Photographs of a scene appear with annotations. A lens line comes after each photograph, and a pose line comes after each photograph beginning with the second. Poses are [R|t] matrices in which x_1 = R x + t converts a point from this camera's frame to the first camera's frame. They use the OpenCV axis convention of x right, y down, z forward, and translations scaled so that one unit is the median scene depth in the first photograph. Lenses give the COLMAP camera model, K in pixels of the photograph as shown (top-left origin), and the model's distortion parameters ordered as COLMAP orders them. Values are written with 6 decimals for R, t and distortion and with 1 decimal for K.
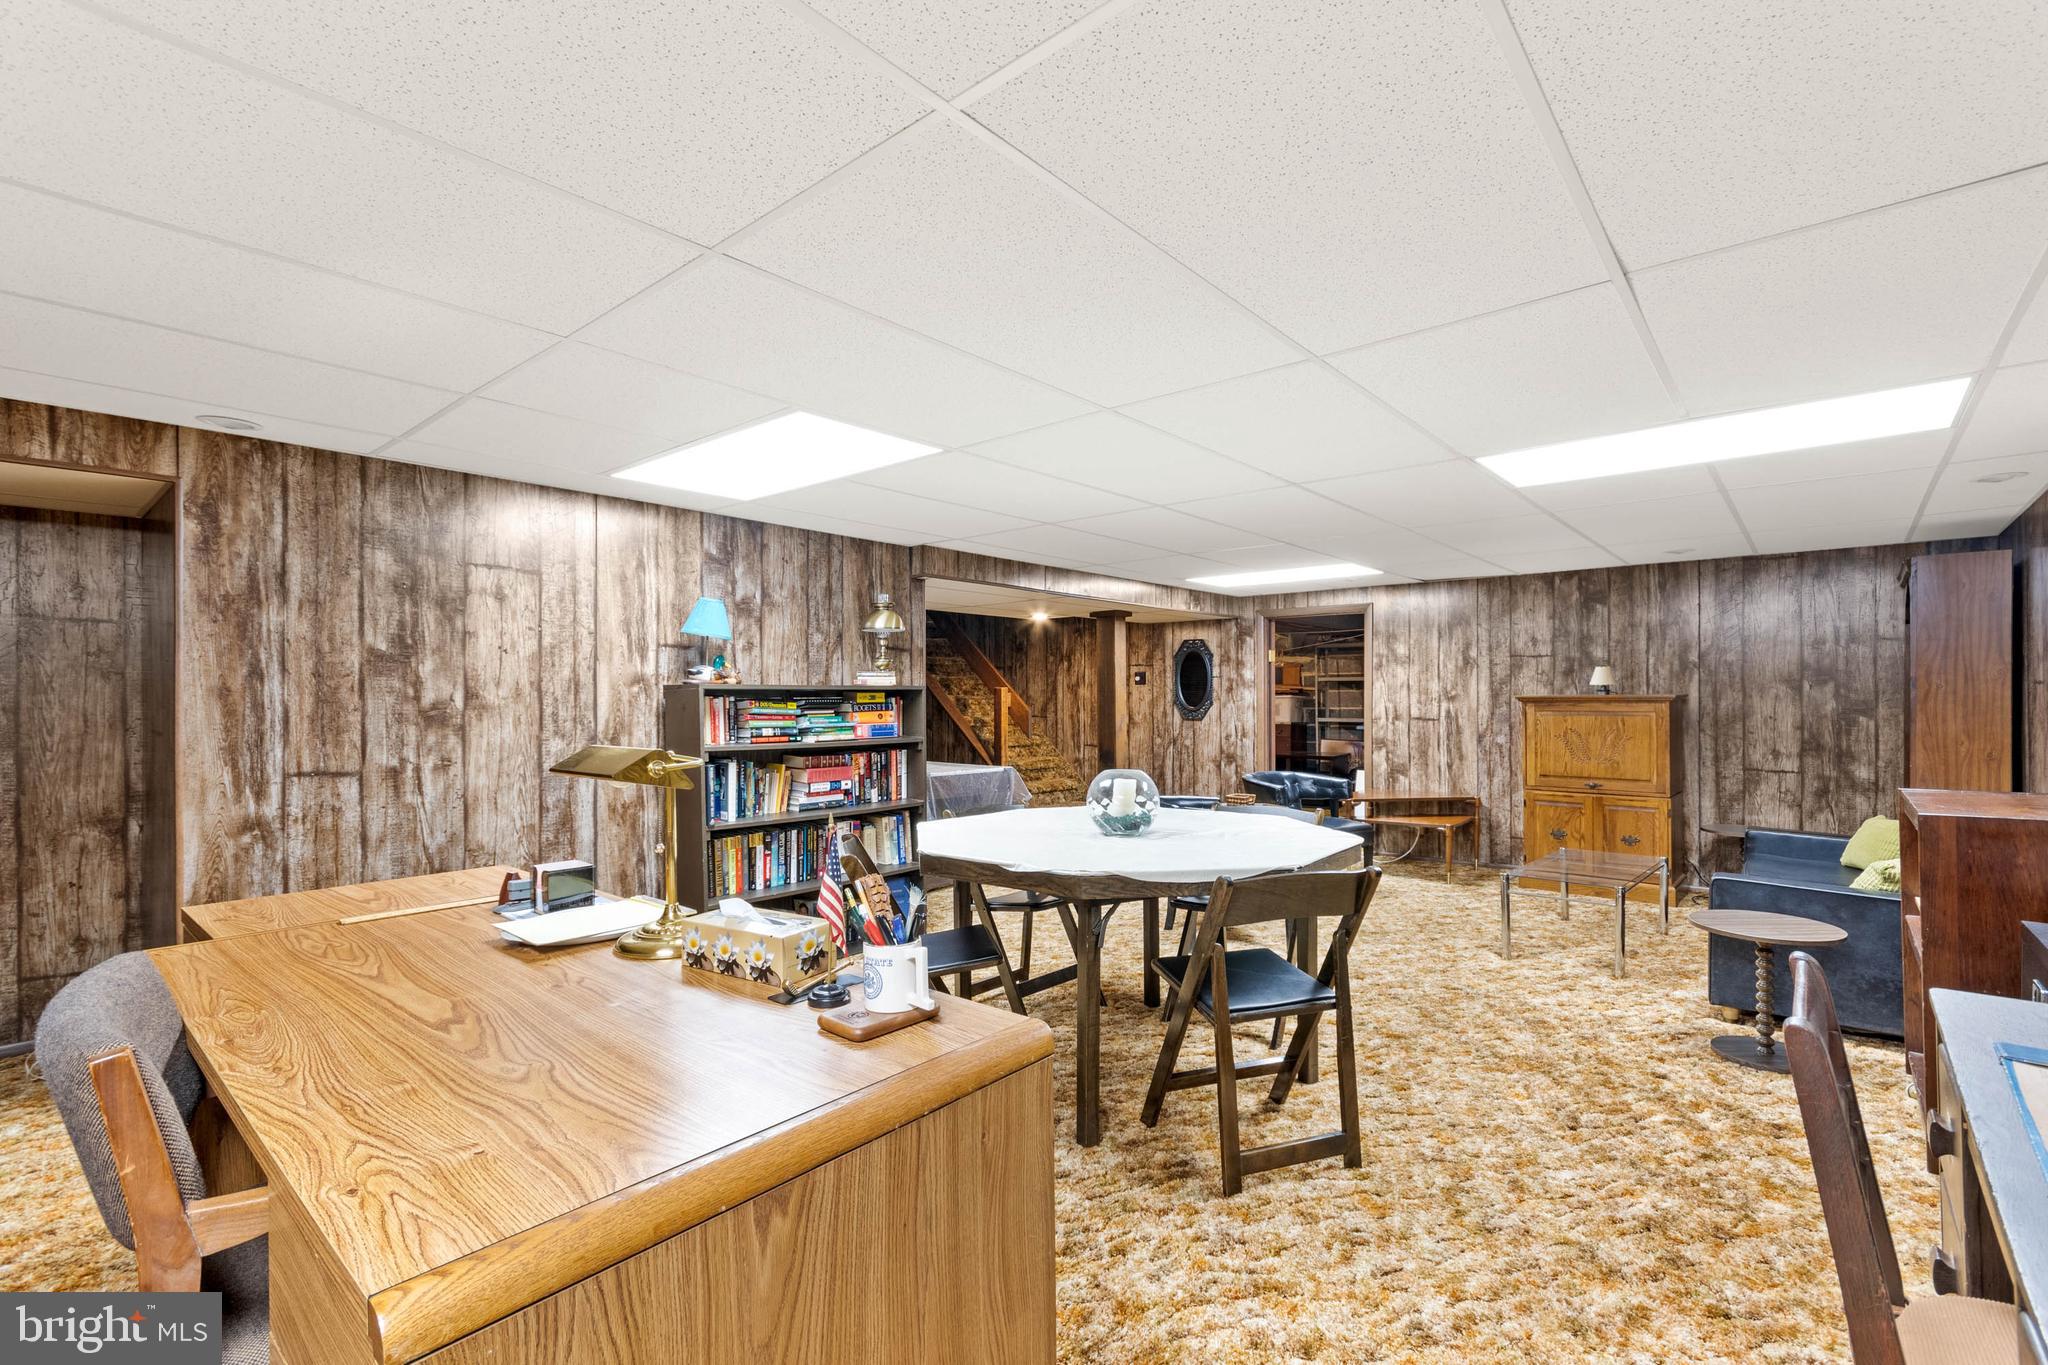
lens RADIAL K [[903.1, 0, 1025.5], [0, 903.1, 689.1], [0, 0, 1]] dist [0.007879, -0.002219]
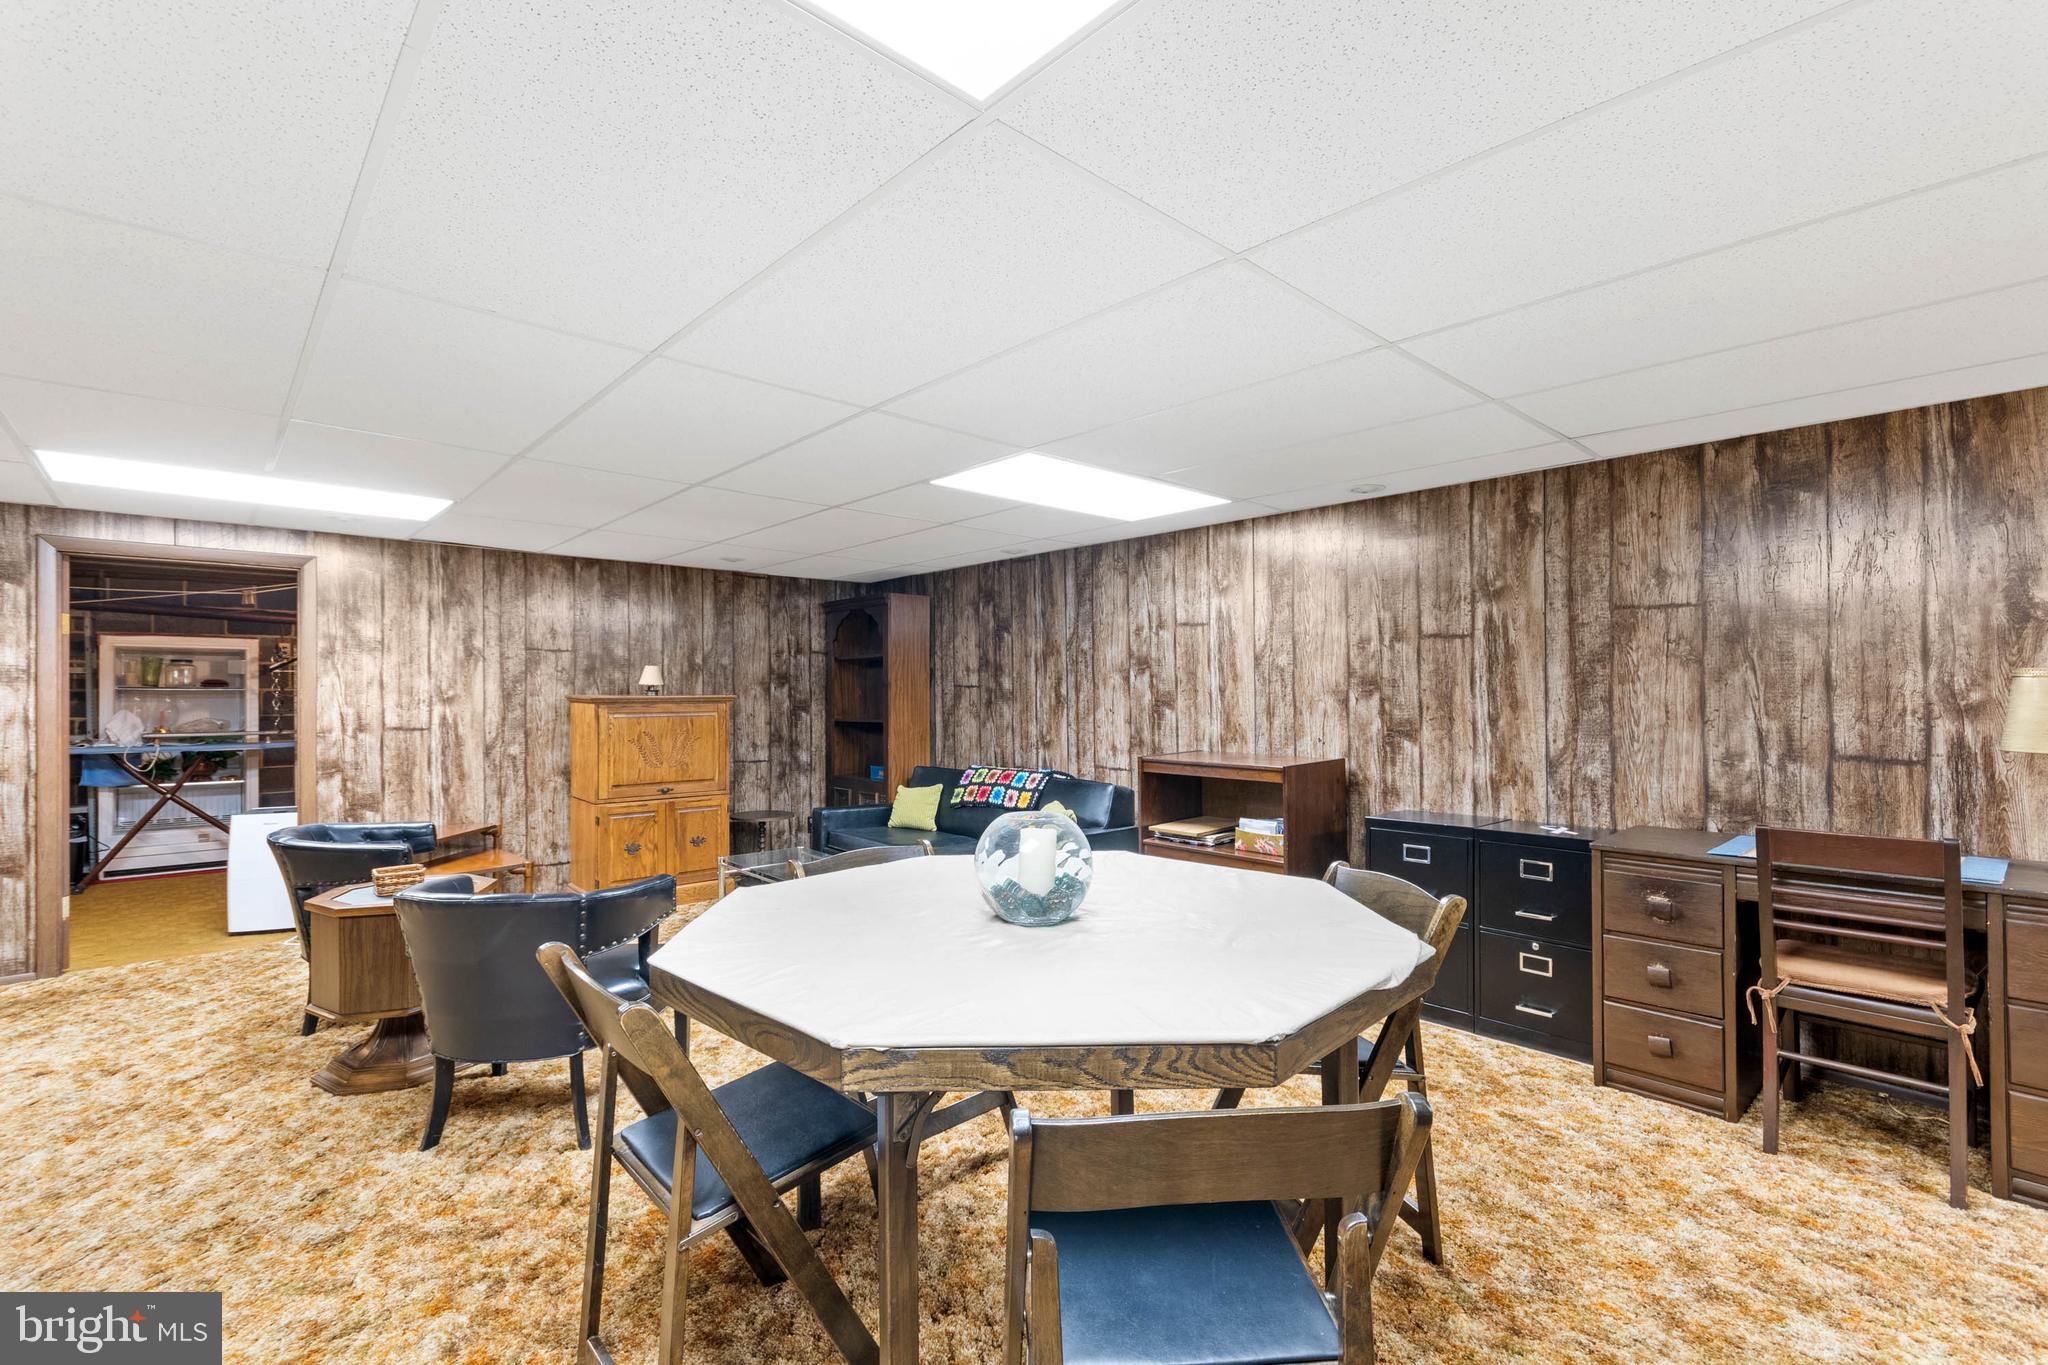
lens RADIAL K [[903.1, 0, 1023.6], [0, 903.1, 691.0], [0, 0, 1]] dist [0.007879, -0.002219]
pose [[0.110365, 0.004712, 0.993880, -0.238066], [-0.005223, 0.999978, -0.004161, 0.003282], [-0.993877, -0.004731, 0.110387, 0.449035]]
